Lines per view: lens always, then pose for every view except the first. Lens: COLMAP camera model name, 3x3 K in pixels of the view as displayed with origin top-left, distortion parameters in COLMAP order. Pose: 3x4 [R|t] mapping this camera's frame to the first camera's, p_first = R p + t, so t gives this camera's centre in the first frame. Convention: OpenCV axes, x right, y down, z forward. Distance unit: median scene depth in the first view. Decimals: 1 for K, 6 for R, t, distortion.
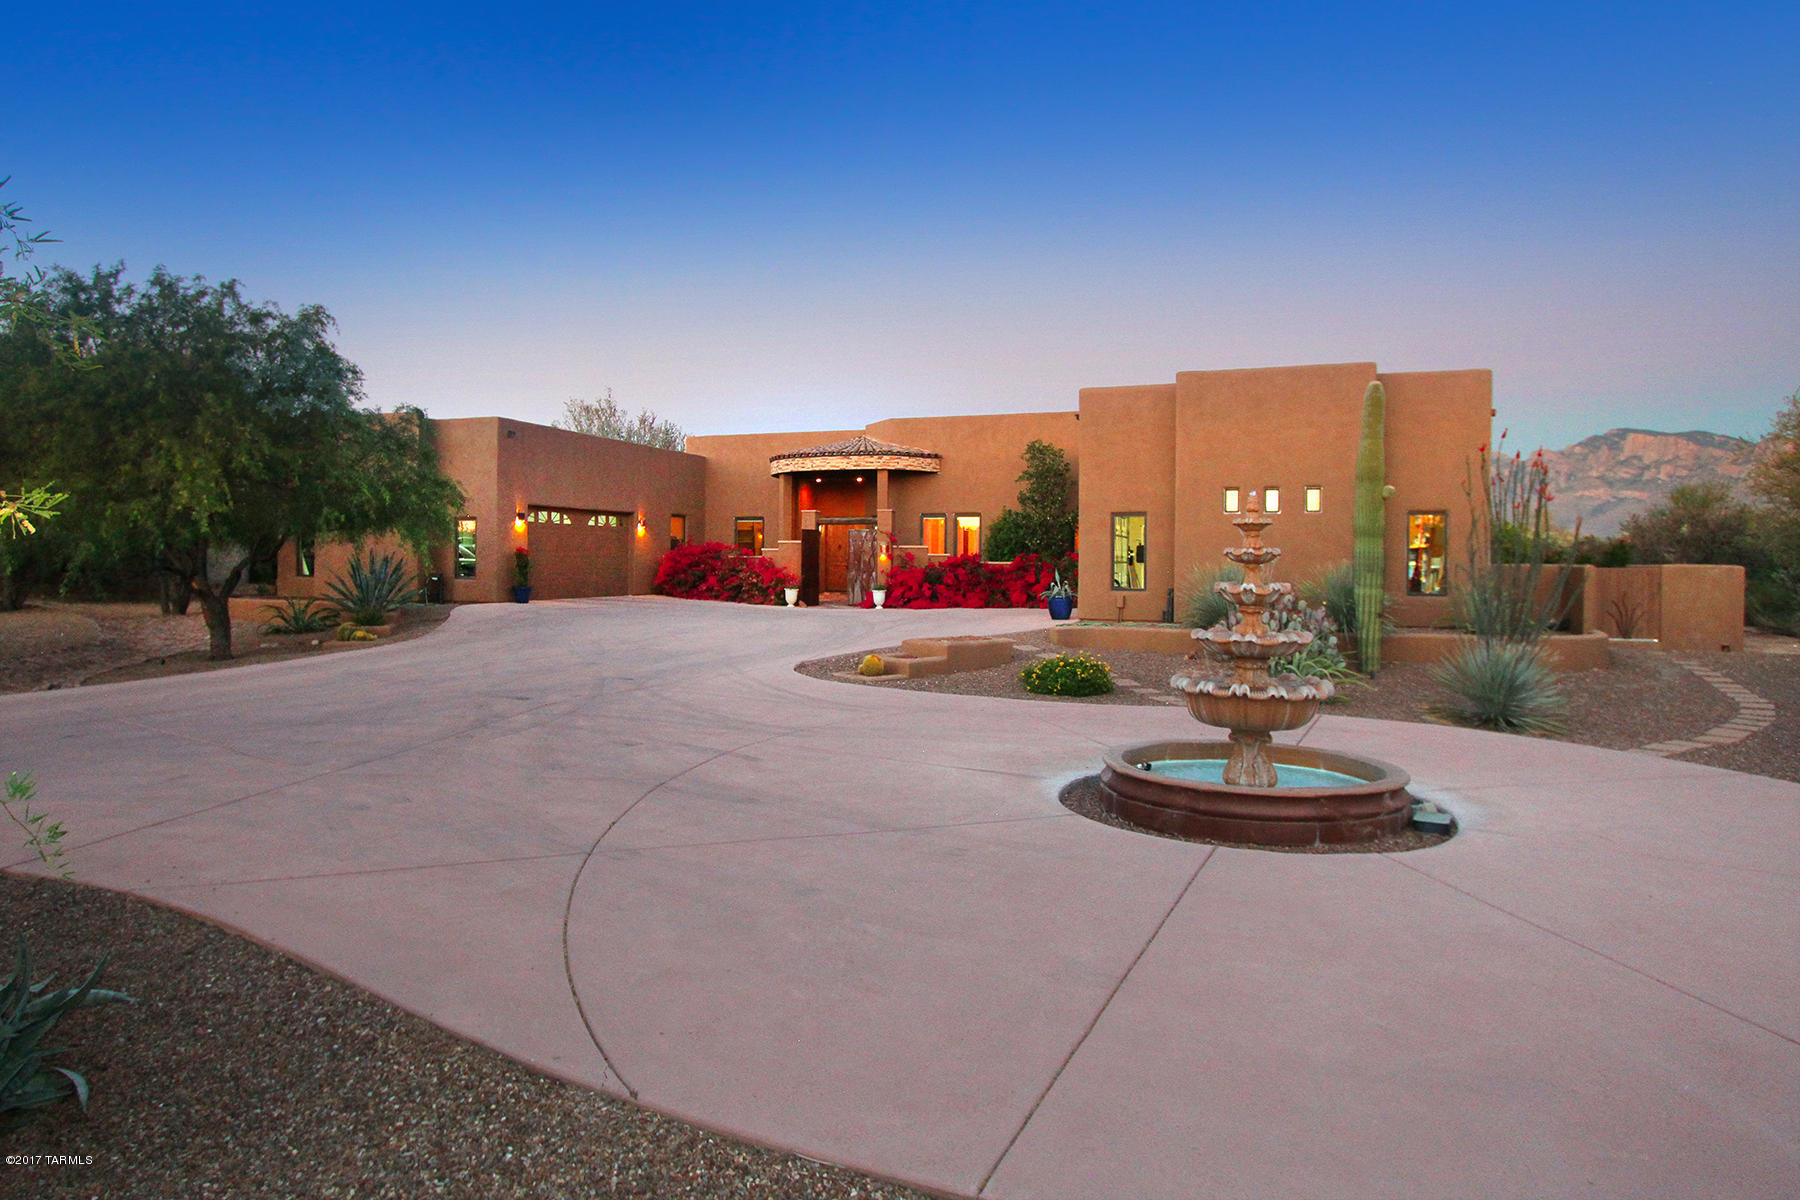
lens RADIAL K [[962.2, 0, 899.2], [0, 962.2, 588.2], [0, 0, 1]] dist [-0.007649, 0.000708]
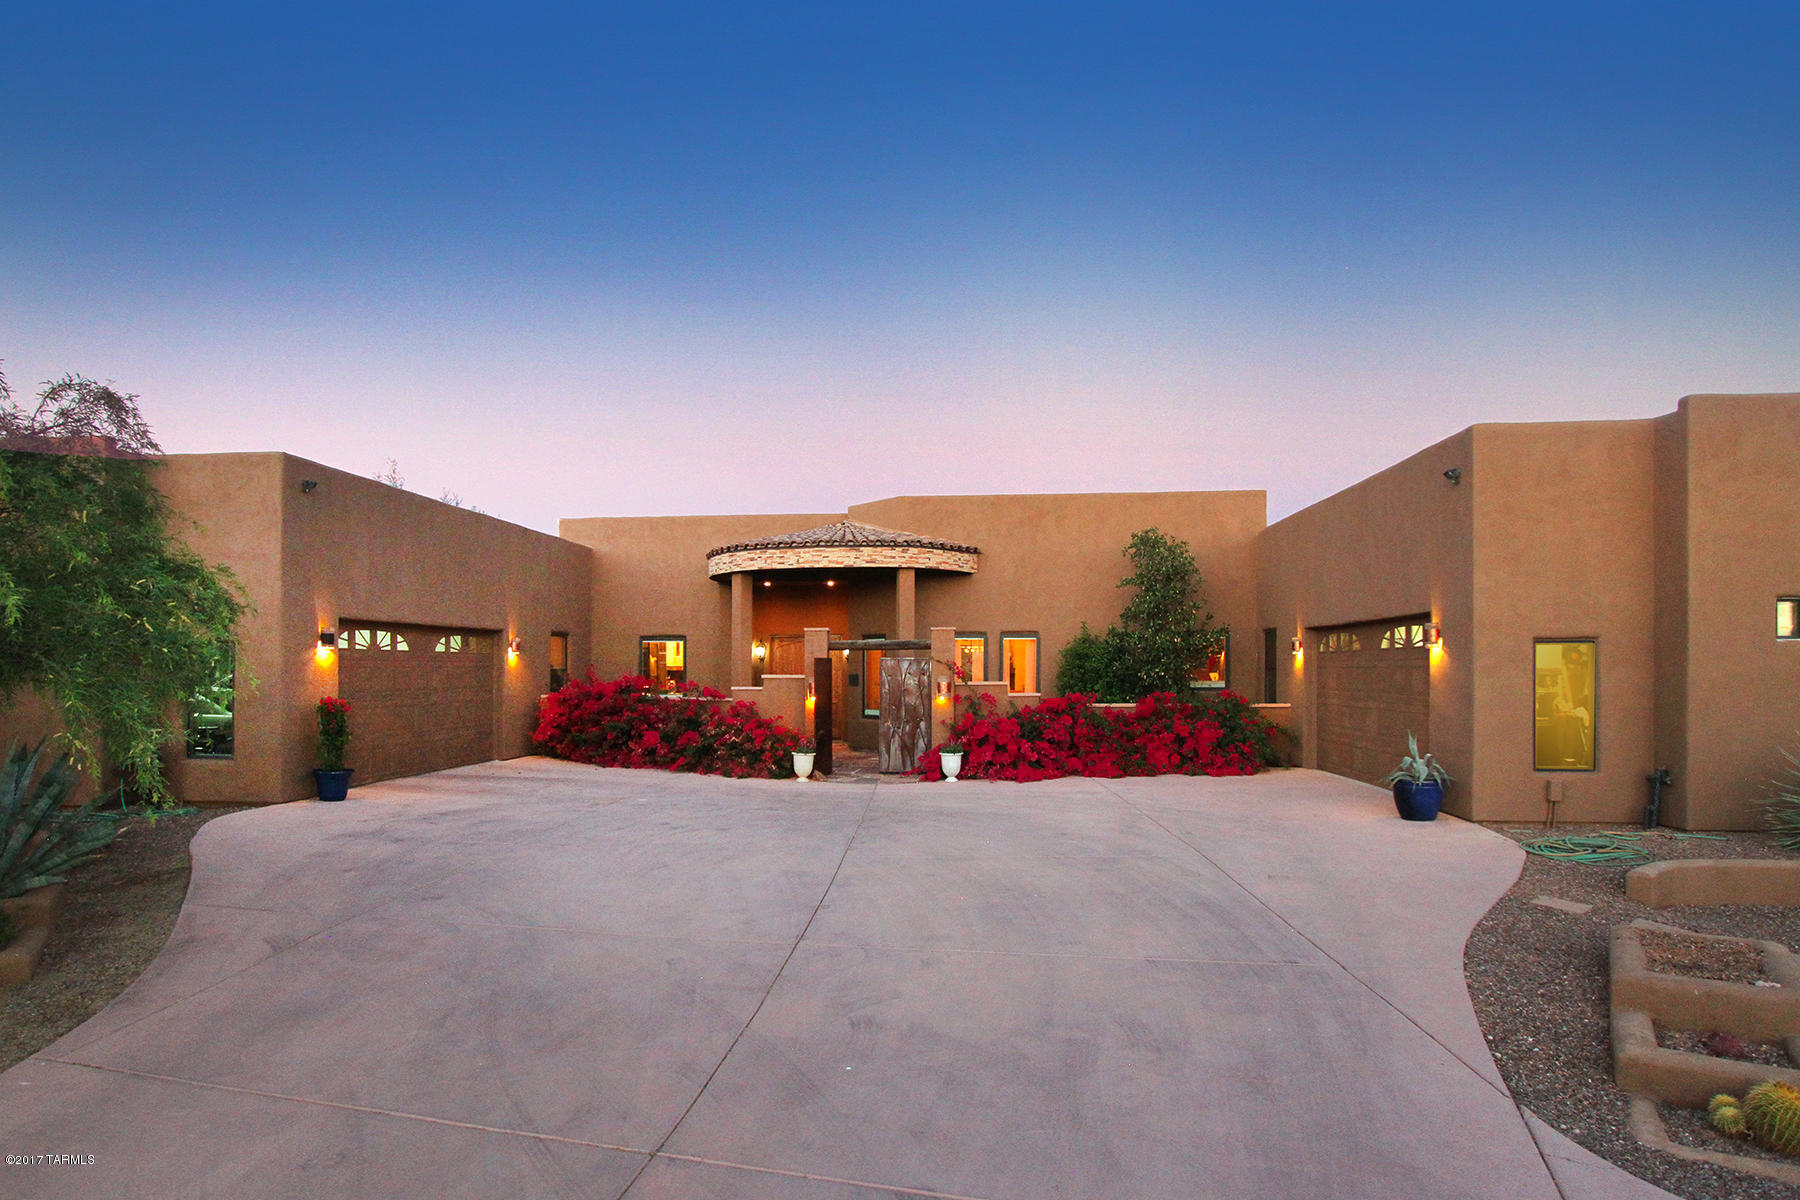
lens RADIAL K [[962.2, 0, 937.4], [0, 962.2, 685.3], [0, 0, 1]] dist [-0.007649, 0.000708]
pose [[0.965808, -0.014066, 0.258877, -0.186253], [0.018053, 0.999752, -0.013030, -0.032944], [-0.258629, 0.017258, 0.965822, 0.358361]]
